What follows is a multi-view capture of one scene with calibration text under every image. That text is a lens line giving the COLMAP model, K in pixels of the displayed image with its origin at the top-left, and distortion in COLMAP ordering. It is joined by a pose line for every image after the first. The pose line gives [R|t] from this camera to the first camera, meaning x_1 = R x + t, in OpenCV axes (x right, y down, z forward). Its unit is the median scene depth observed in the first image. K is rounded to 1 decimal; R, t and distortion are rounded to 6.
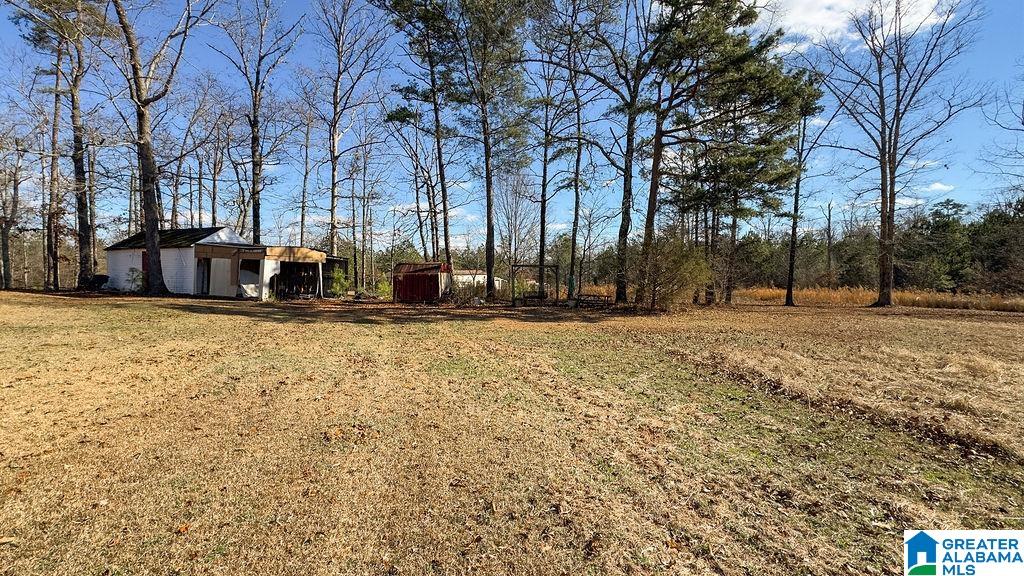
lens RADIAL K [[406.5, 0, 510.7], [0, 406.5, 286.3], [0, 0, 1]] dist [-0.001980, 0.000219]
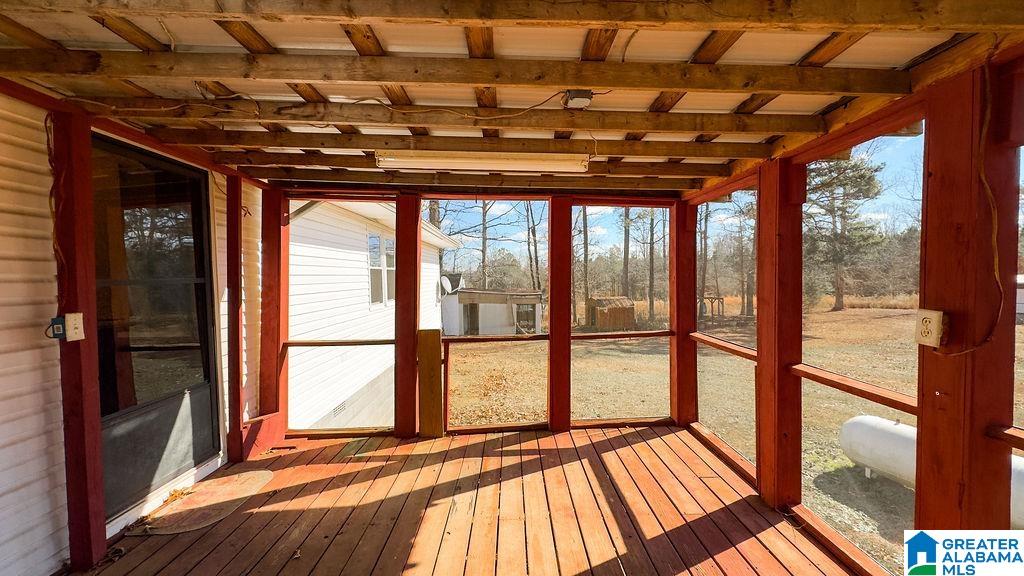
lens RADIAL K [[406.5, 0, 507.7], [0, 406.5, 285.4], [0, 0, 1]] dist [-0.001980, 0.000219]
pose [[0.960124, -0.036639, 0.277163, -0.908052], [0.042426, 0.998988, -0.014911, -0.093967], [-0.276337, 0.026076, 0.960707, -0.137841]]
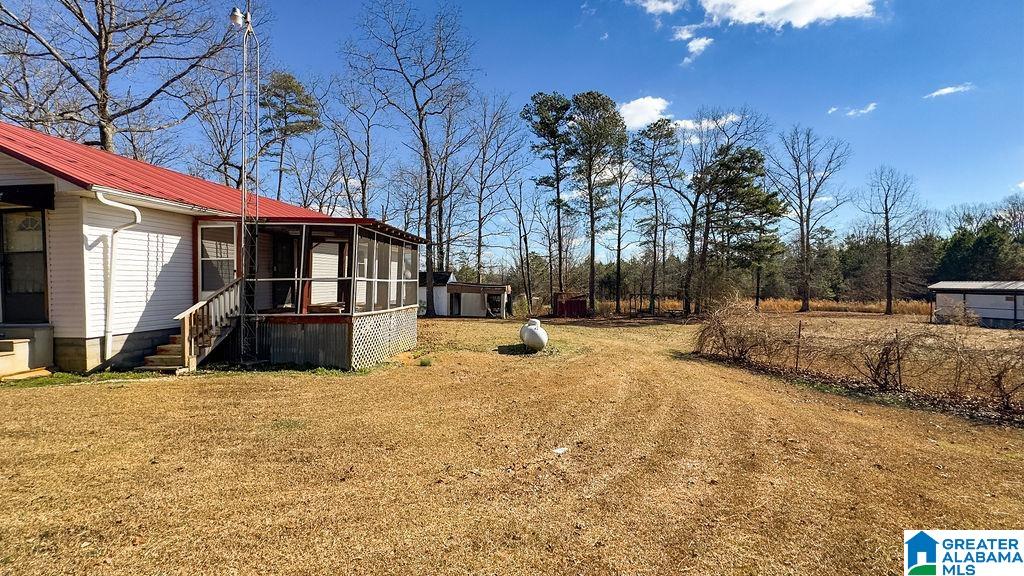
lens RADIAL K [[406.5, 0, 509.6], [0, 406.5, 287.1], [0, 0, 1]] dist [-0.001980, 0.000219]
pose [[0.984746, -0.014208, 0.173419, -0.767606], [0.018125, 0.999615, -0.021028, -0.049534], [-0.173054, 0.023851, 0.984624, -0.593110]]
